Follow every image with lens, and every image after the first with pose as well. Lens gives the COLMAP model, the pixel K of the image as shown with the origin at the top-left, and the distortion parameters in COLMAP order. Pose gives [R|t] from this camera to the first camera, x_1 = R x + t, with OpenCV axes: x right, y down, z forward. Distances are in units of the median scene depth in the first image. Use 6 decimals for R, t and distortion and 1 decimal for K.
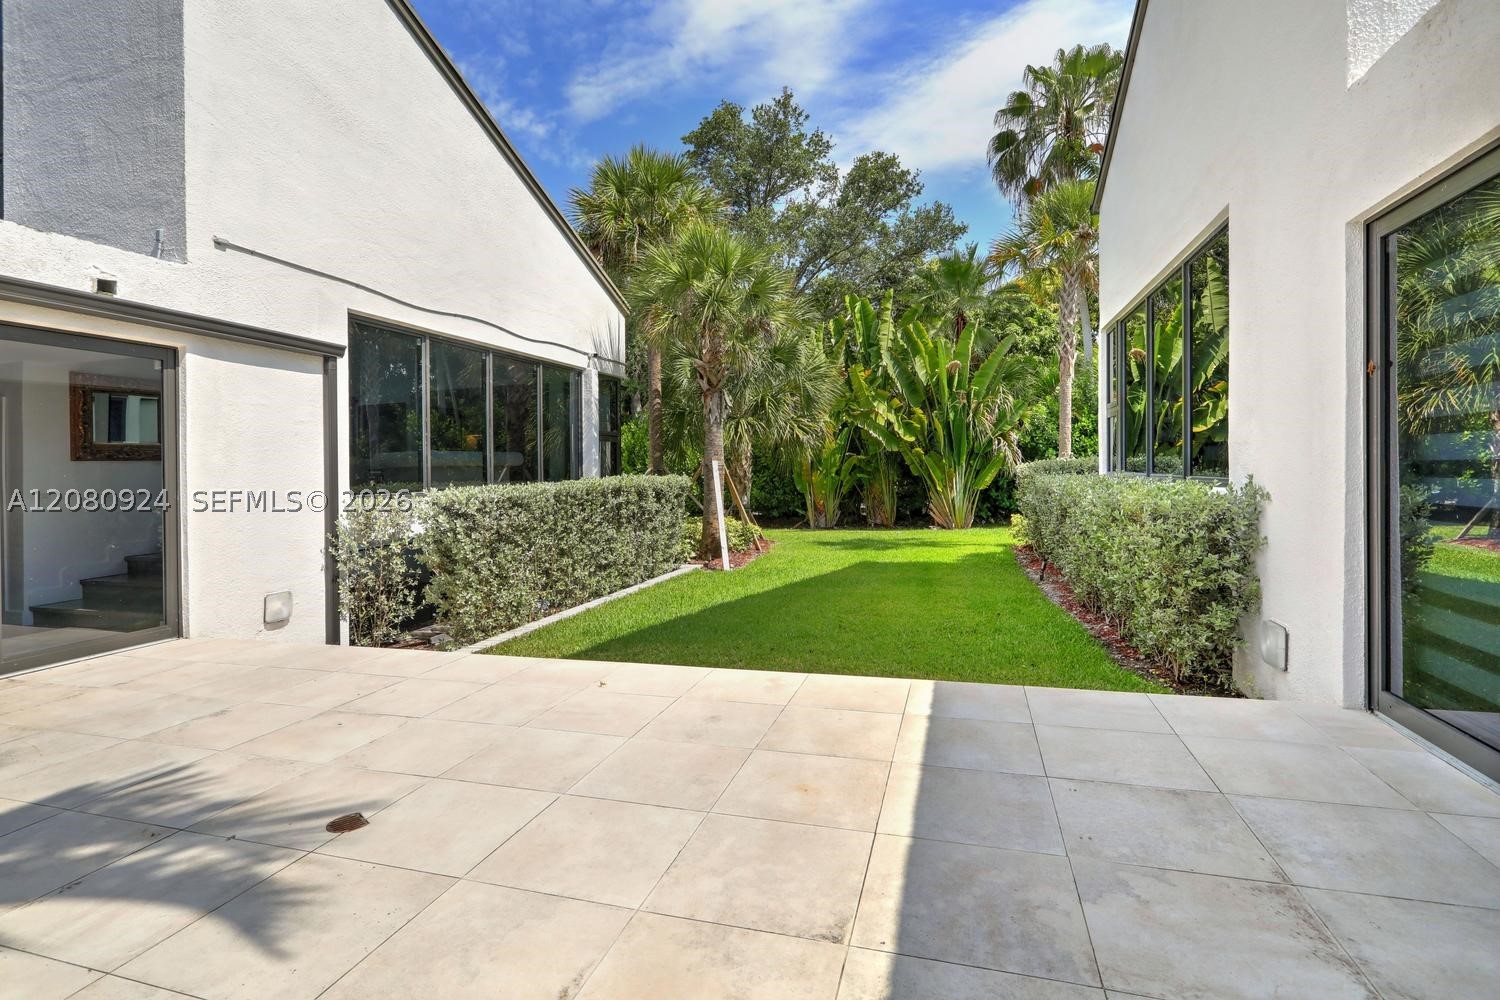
lens RADIAL K [[725.9, 0, 750.0], [0, 725.9, 500.0], [0, 0, 1]] dist [-0.003177, 0.000361]
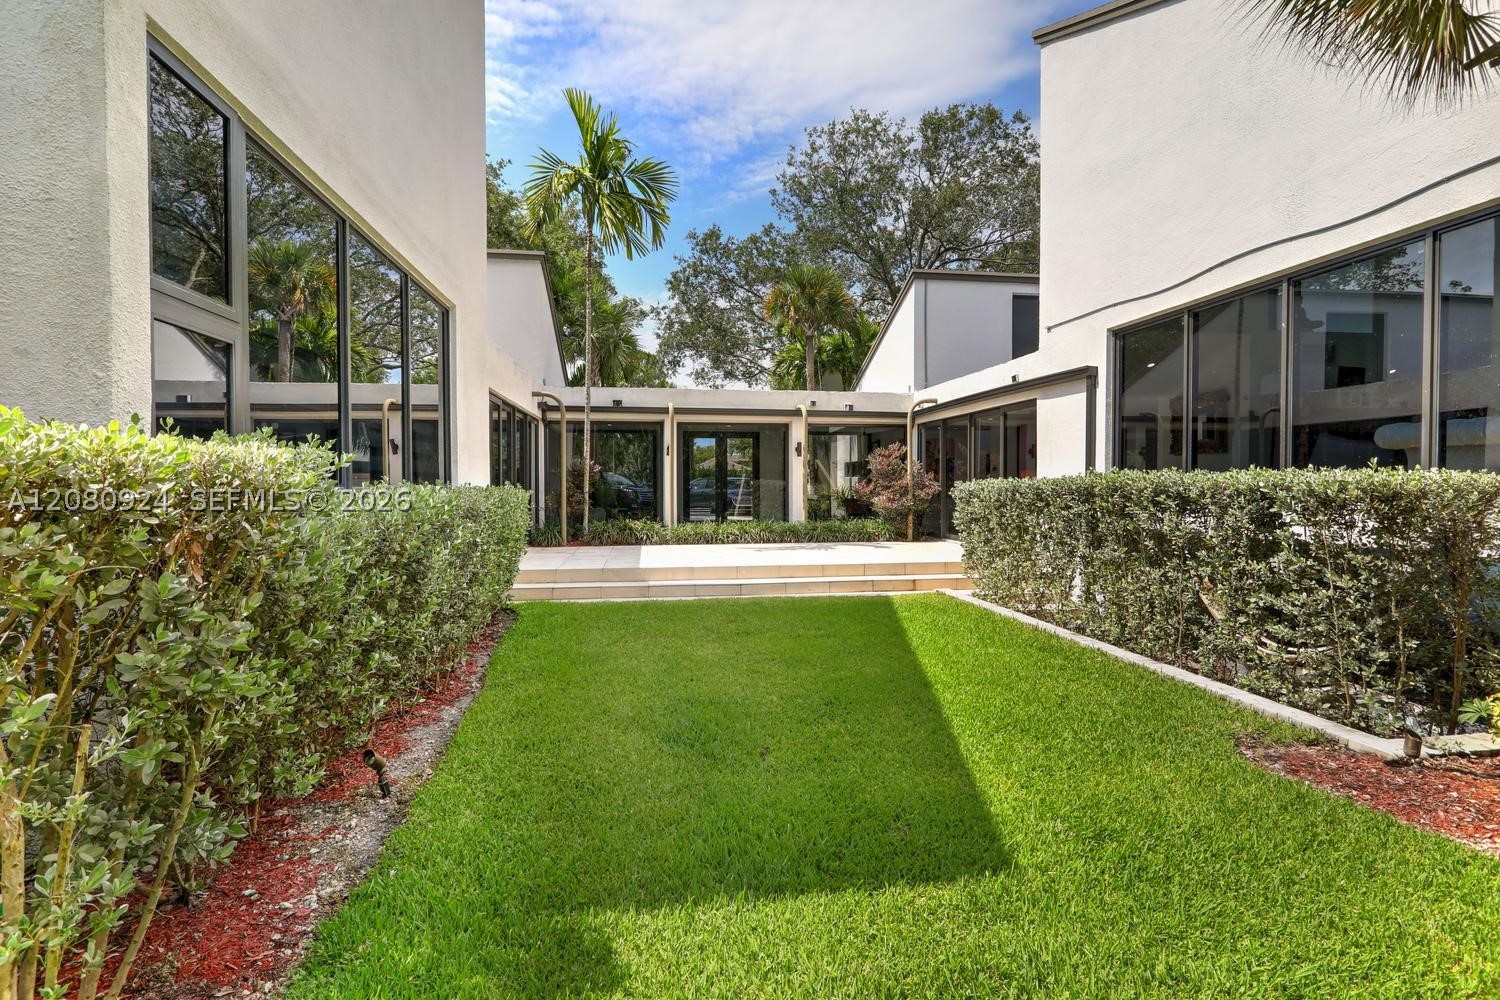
lens RADIAL K [[725.9, 0, 750.0], [0, 725.9, 500.0], [0, 0, 1]] dist [-0.003177, 0.000361]
pose [[-0.908667, 0.046108, -0.414968, 0.535490], [0.018300, 0.997327, 0.070743, -0.079081], [0.417121, 0.056688, -0.907081, 1.975520]]
